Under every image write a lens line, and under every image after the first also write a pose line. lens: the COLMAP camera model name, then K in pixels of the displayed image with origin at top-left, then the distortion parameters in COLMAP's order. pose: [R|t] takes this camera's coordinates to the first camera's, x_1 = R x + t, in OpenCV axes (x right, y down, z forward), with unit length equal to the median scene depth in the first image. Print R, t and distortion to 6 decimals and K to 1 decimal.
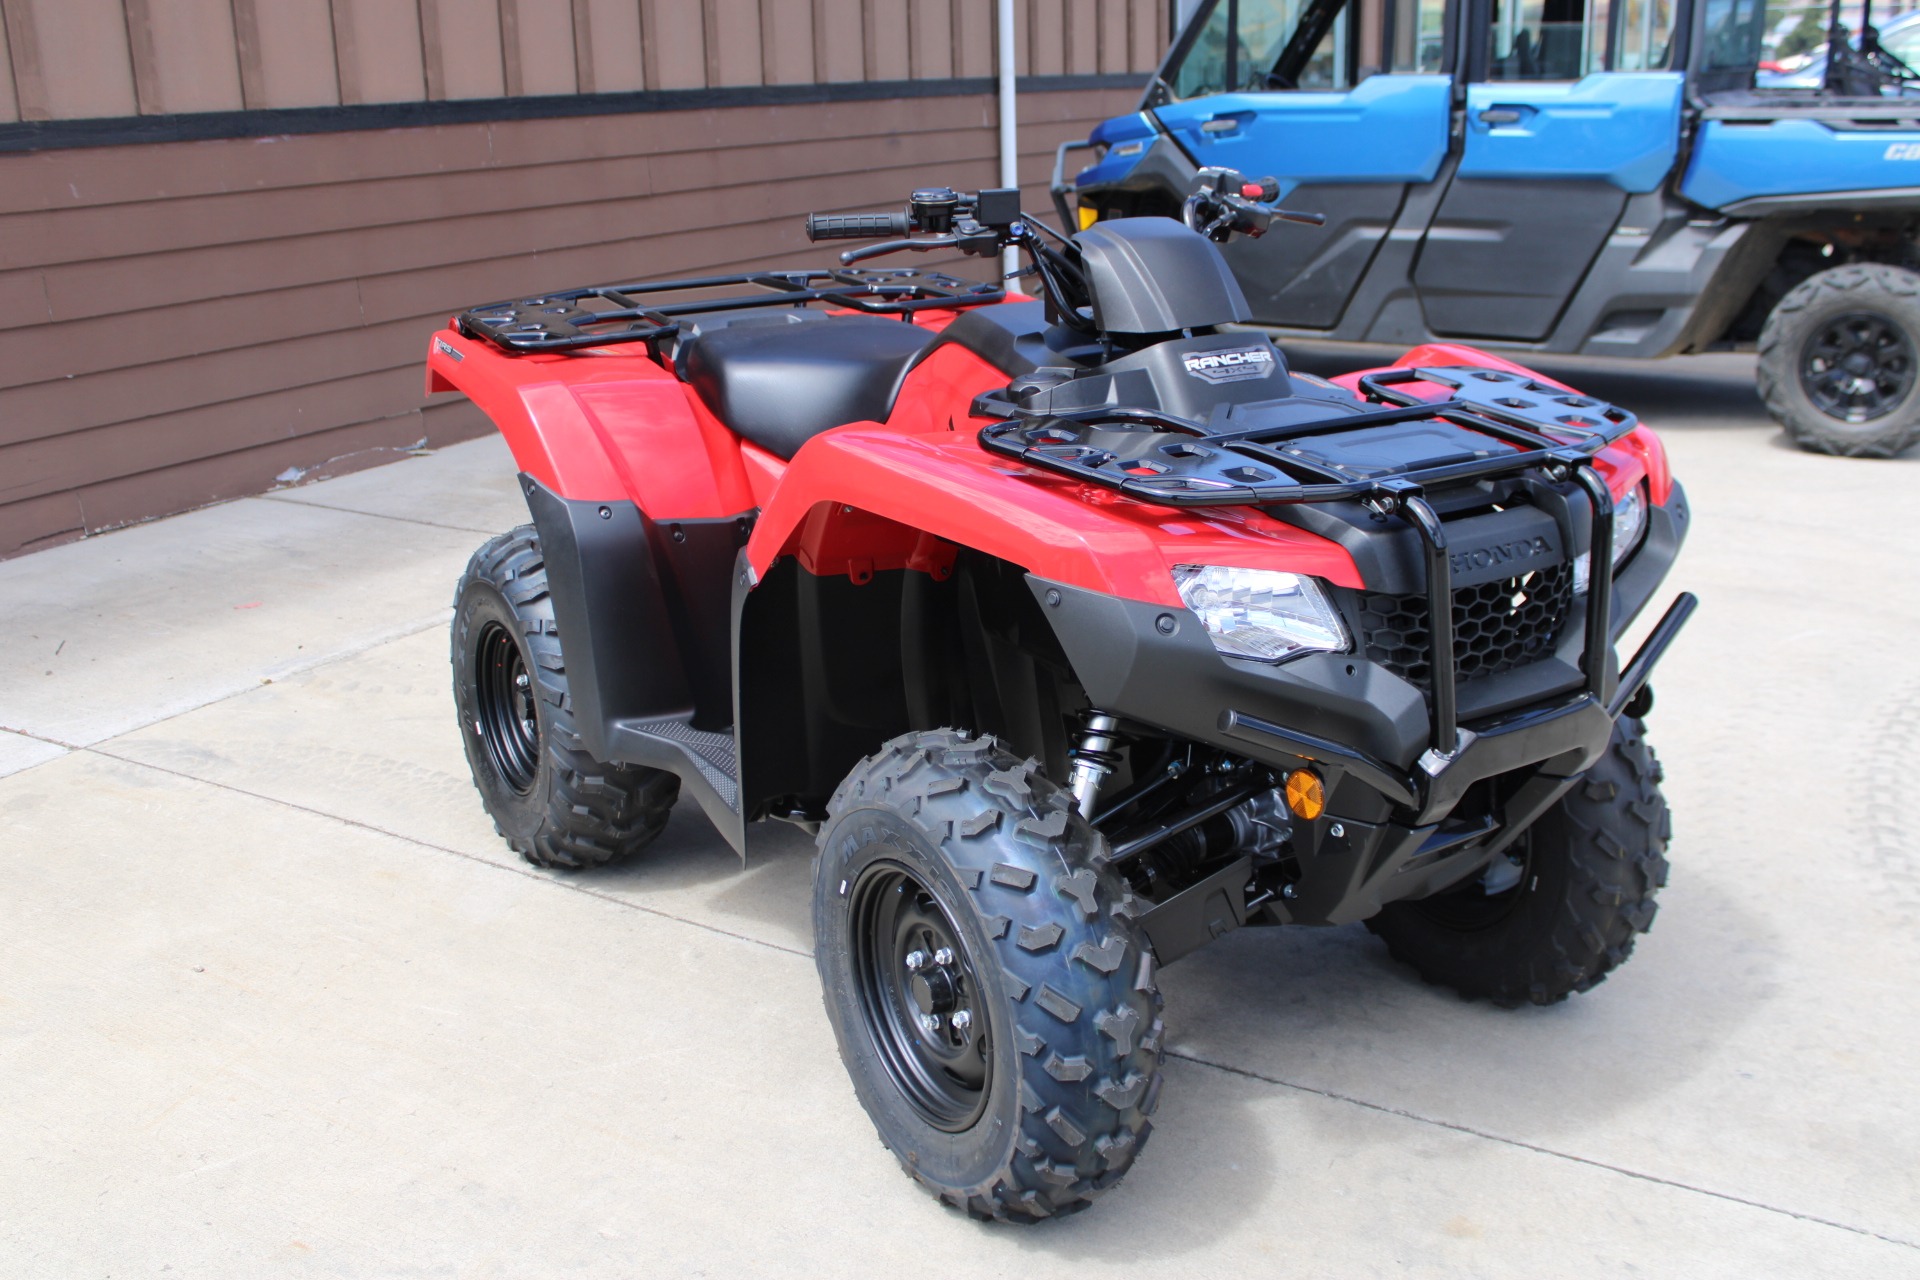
lens RADIAL K [[1867.1, 0, 953.5], [0, 1867.1, 646.5], [0, 0, 1]] dist [-0.074199, 0.000000]
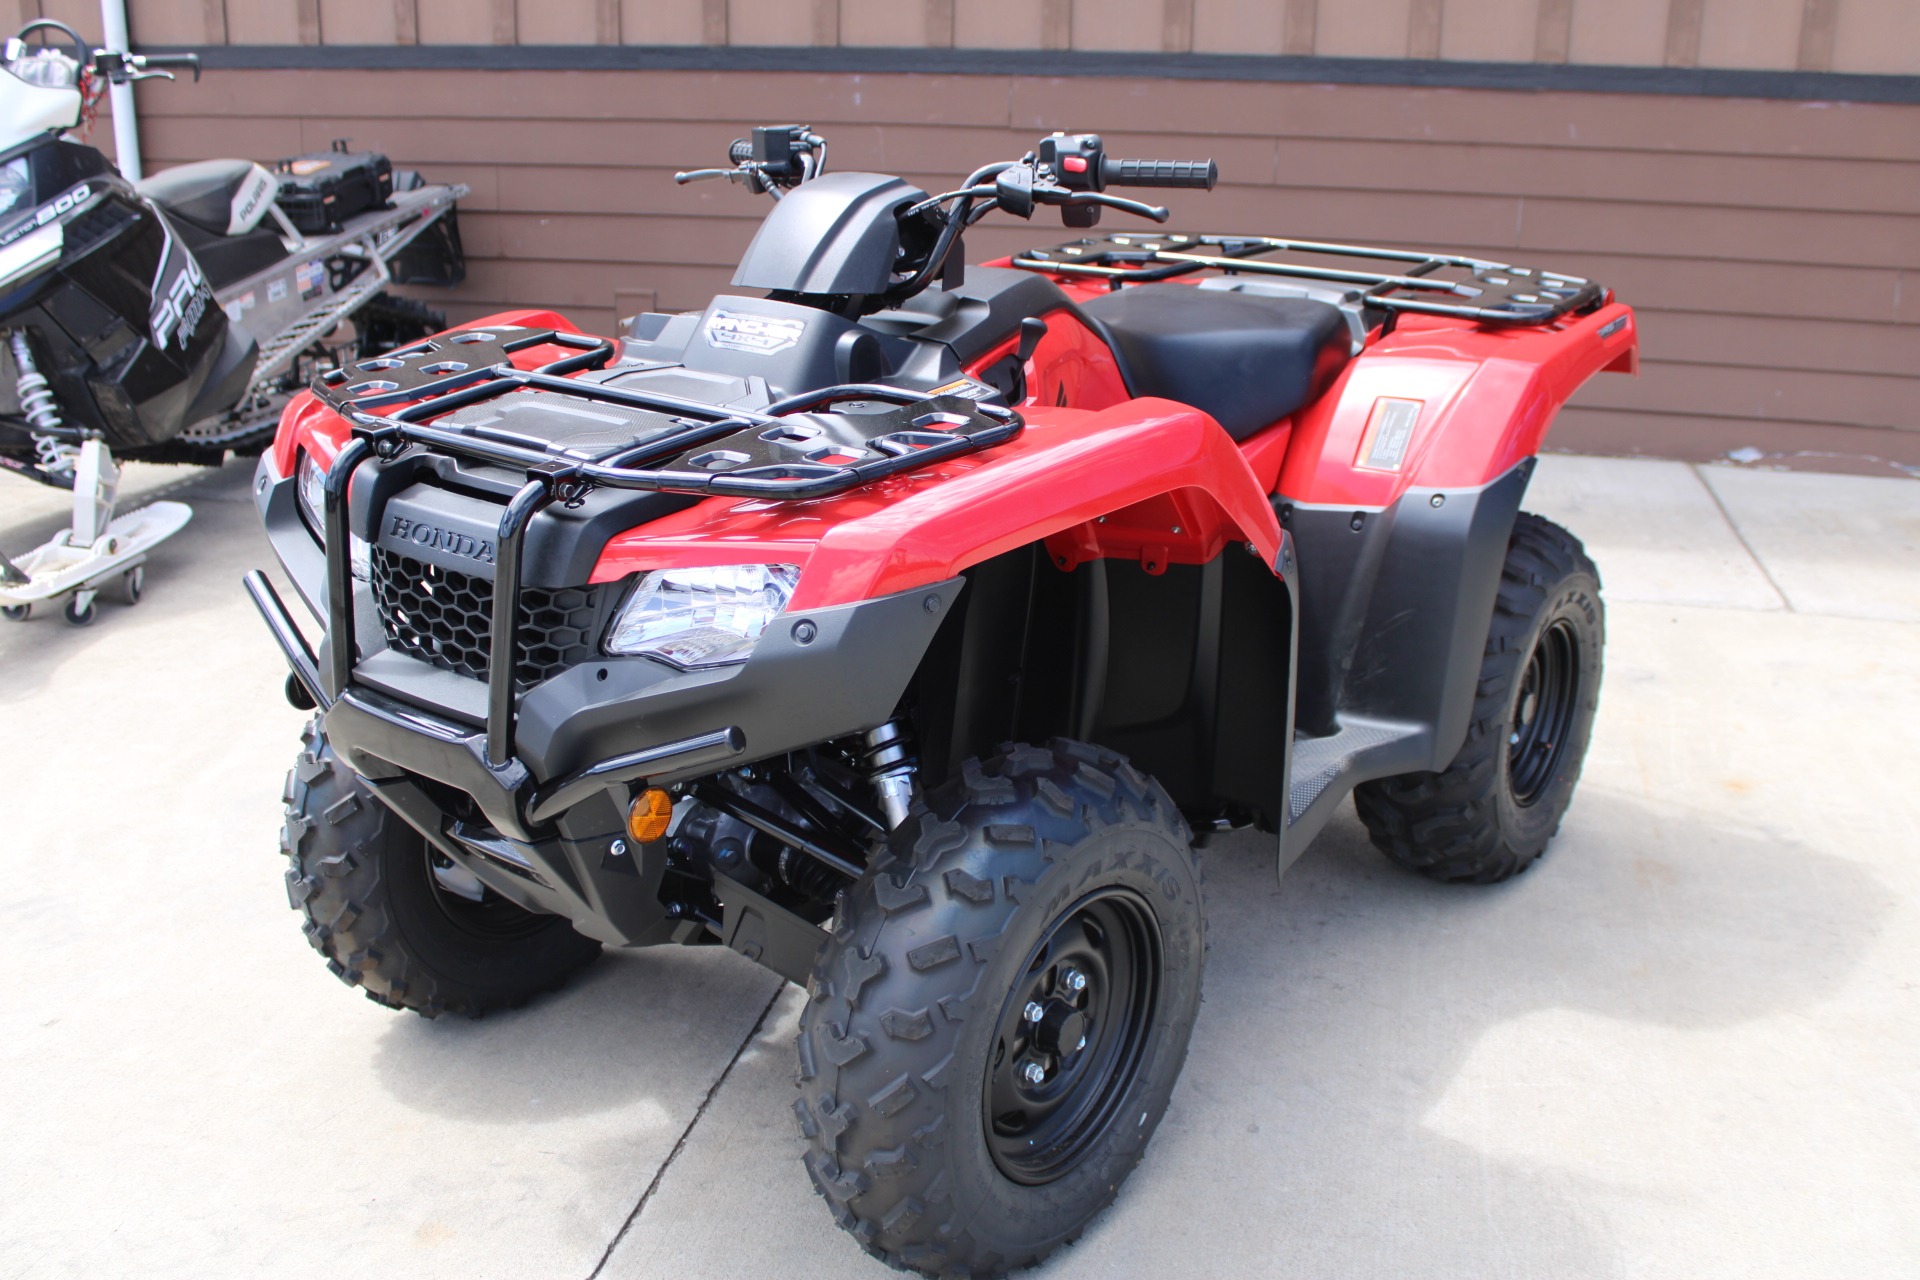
lens RADIAL K [[1867.1, 0, 958.3], [0, 1867.1, 641.1], [0, 0, 1]] dist [-0.074199, 0.000000]
pose [[0.312098, 0.318886, -0.894934, 0.457008], [-0.299238, 0.927036, 0.225969, -0.111510], [0.901694, 0.197273, 0.384749, 0.329865]]
